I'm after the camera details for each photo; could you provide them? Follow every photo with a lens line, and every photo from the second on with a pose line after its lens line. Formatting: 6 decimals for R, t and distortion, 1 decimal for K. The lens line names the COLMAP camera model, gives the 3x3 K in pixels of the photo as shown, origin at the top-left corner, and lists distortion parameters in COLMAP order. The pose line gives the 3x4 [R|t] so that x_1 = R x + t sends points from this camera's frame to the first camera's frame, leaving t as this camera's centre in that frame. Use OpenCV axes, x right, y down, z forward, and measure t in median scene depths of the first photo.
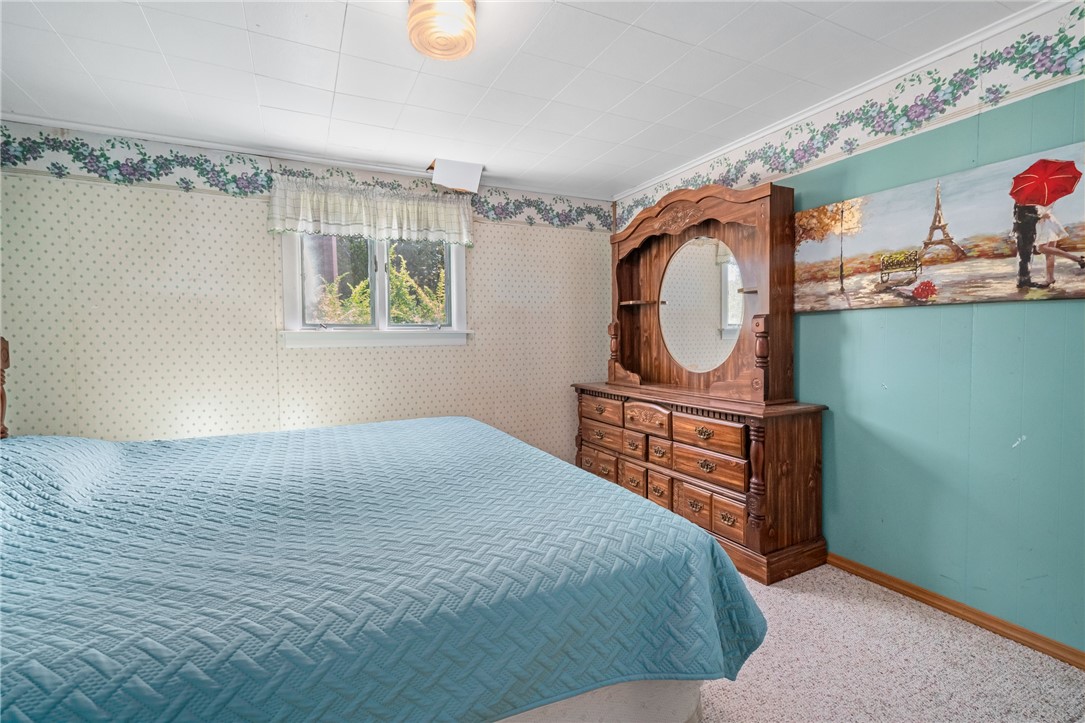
lens RADIAL K [[498.5, 0, 541.4], [0, 498.5, 358.8], [0, 0, 1]] dist [-0.003732, -0.000229]
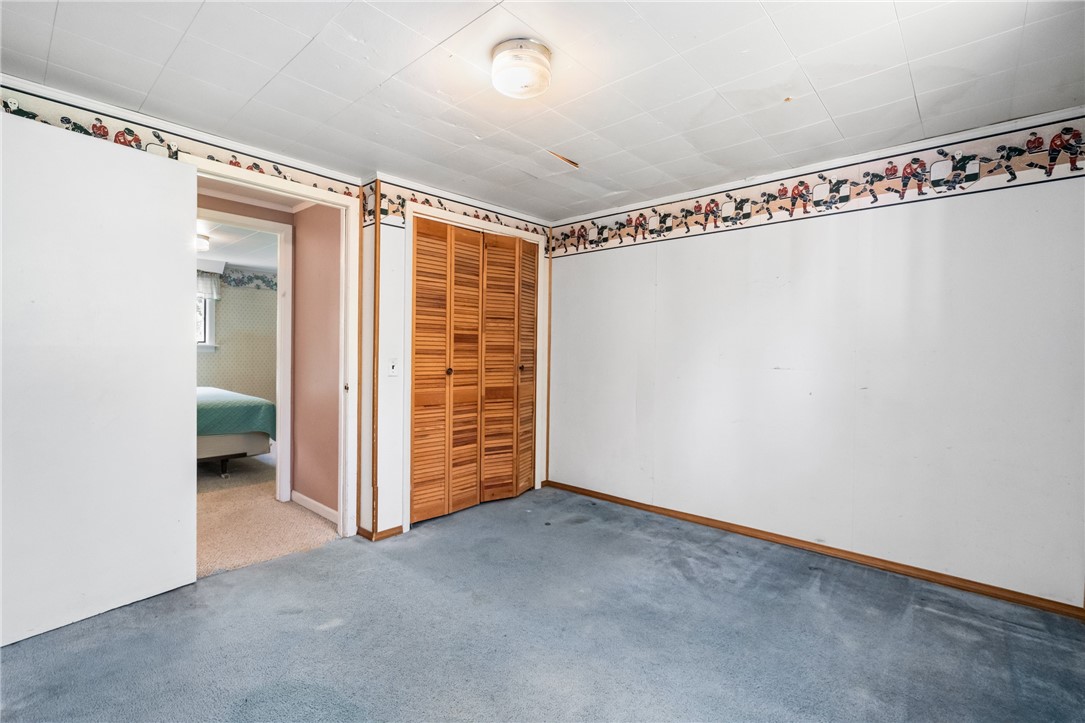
lens RADIAL K [[498.5, 0, 541.8], [0, 498.5, 357.6], [0, 0, 1]] dist [-0.003732, -0.000229]
pose [[0.931635, 0.022354, 0.362708, 0.335061], [-0.014059, 0.999576, -0.025494, 0.022159], [-0.363124, 0.018652, 0.931554, -1.254112]]
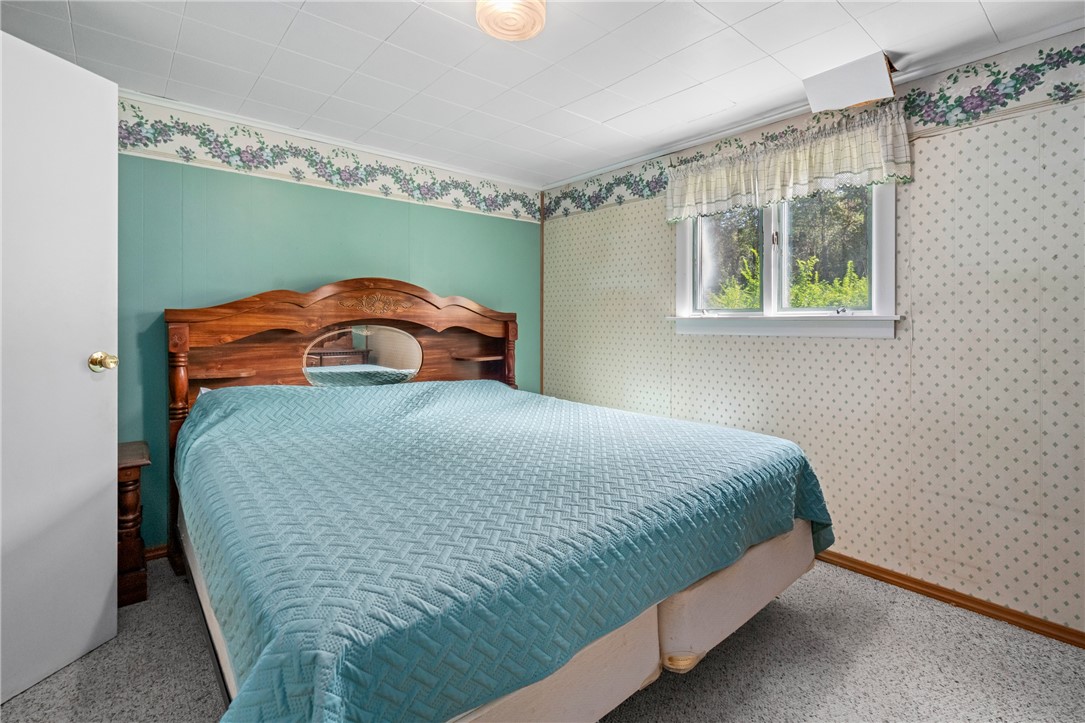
lens RADIAL K [[498.5, 0, 531.6], [0, 498.5, 324.1], [0, 0, 1]] dist [-0.003732, -0.000229]
pose [[0.232241, 0.018282, -0.972486, 0.381586], [-0.038609, 0.999209, 0.009564, -0.036210], [0.971892, 0.035326, 0.232763, 0.430252]]
